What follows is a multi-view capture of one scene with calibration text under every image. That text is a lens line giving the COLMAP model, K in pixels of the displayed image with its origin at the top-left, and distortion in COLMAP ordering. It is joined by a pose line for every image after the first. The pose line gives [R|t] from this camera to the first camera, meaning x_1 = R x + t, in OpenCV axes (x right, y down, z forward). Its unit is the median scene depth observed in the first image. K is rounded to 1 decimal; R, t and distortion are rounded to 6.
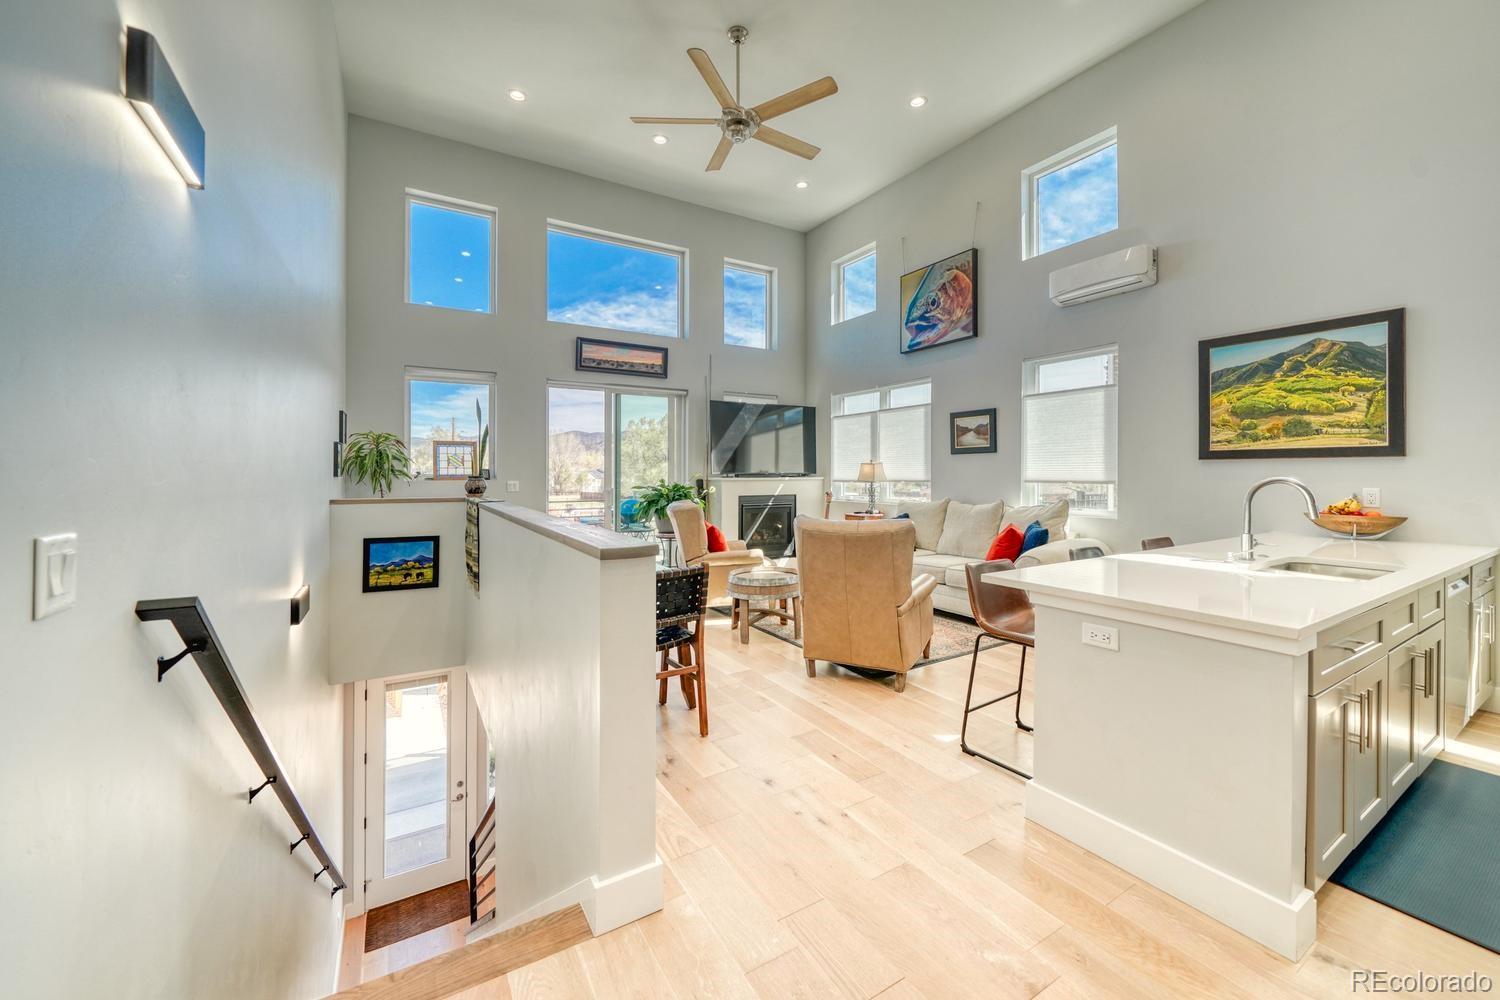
lens RADIAL K [[571.9, 0, 756.1], [0, 571.9, 472.3], [0, 0, 1]] dist [-0.007432, 0.000467]
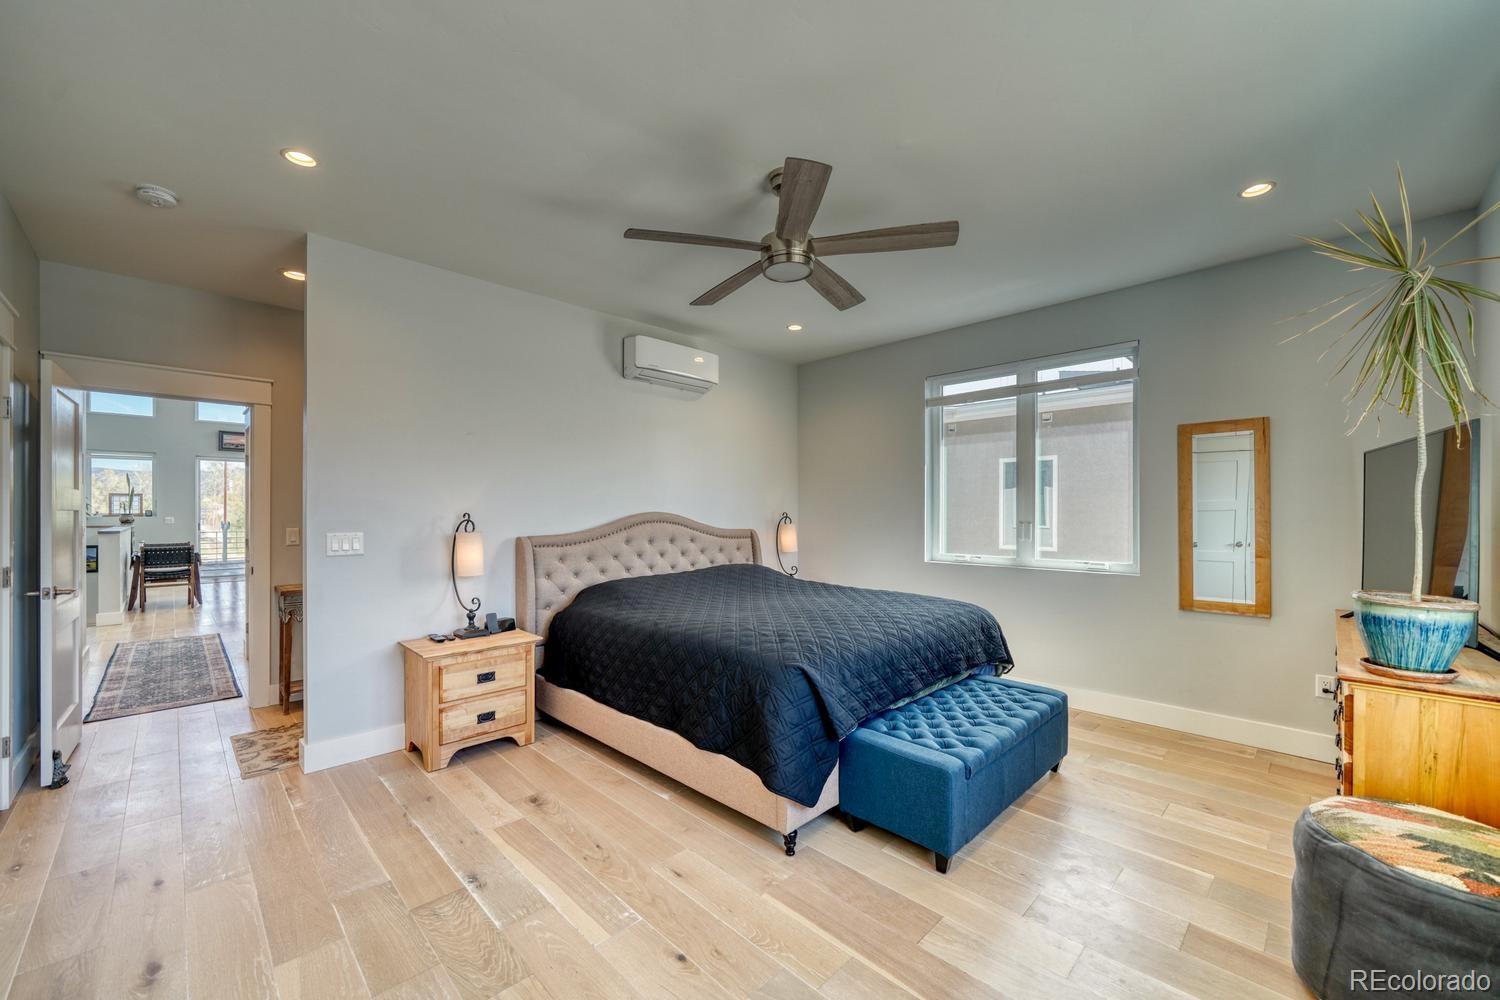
lens RADIAL K [[571.9, 0, 737.6], [0, 571.9, 509.8], [0, 0, 1]] dist [-0.007432, 0.000467]
pose [[0.973177, -0.000848, 0.230057, 0.876038], [0.001824, 0.999990, -0.004032, 0.003279], [-0.230052, 0.004343, 0.973169, -1.079631]]
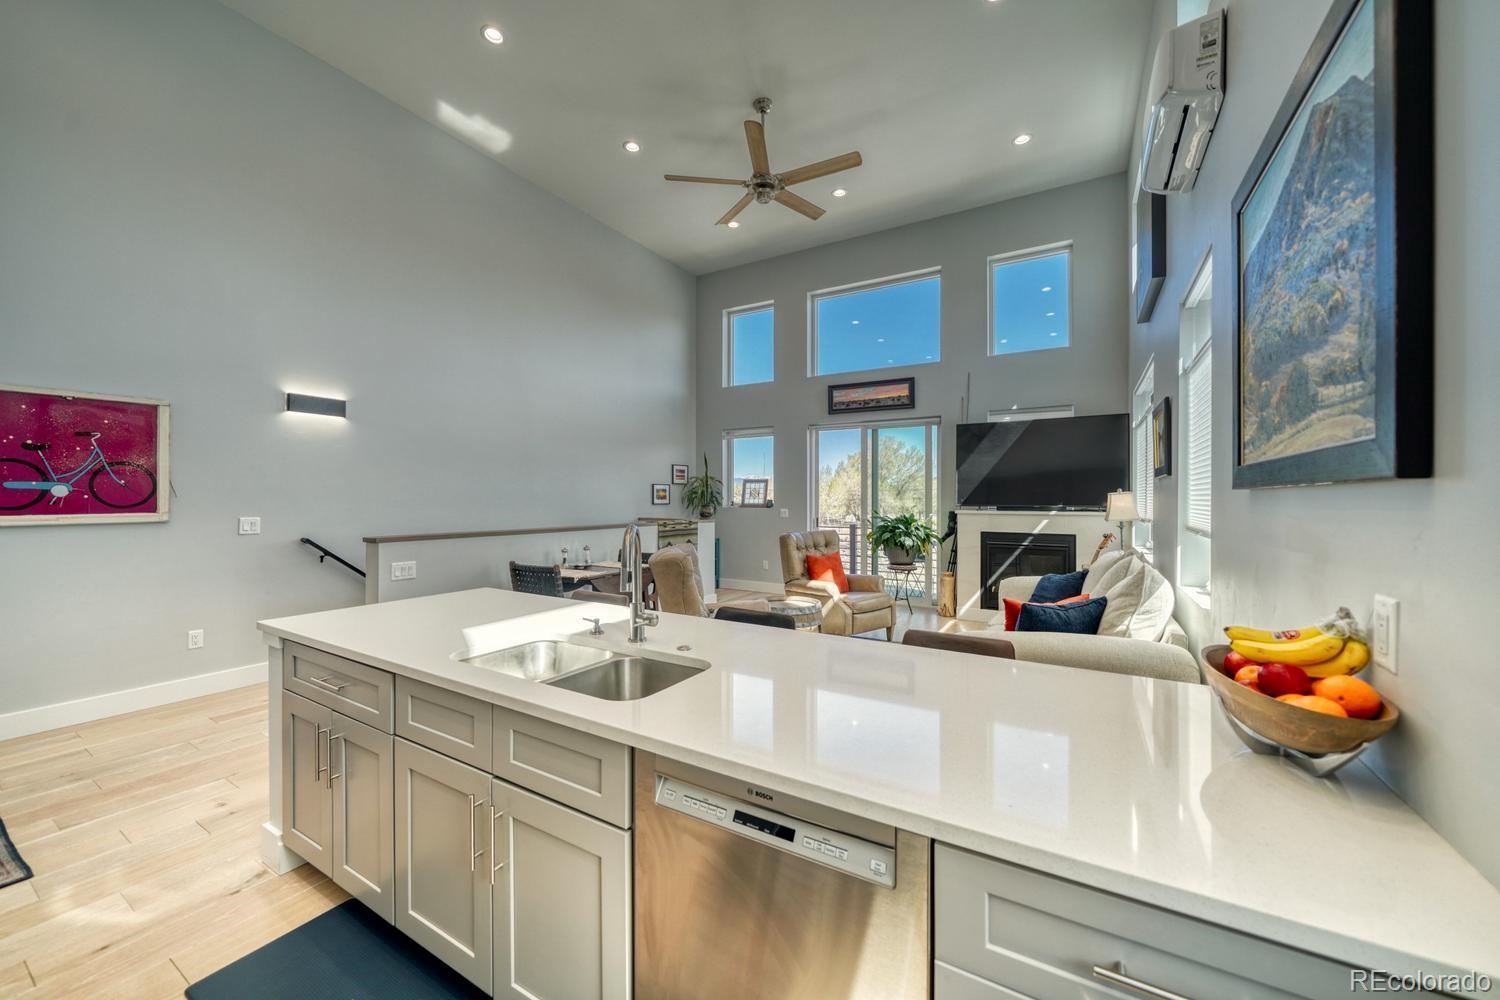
lens RADIAL K [[571.9, 0, 751.7], [0, 571.9, 496.6], [0, 0, 1]] dist [-0.007432, 0.000467]
pose [[0.470061, 0.000229, -0.882634, 0.717354], [-0.005182, 0.999983, -0.002500, -0.009788], [0.882619, 0.005749, 0.470055, 0.364242]]
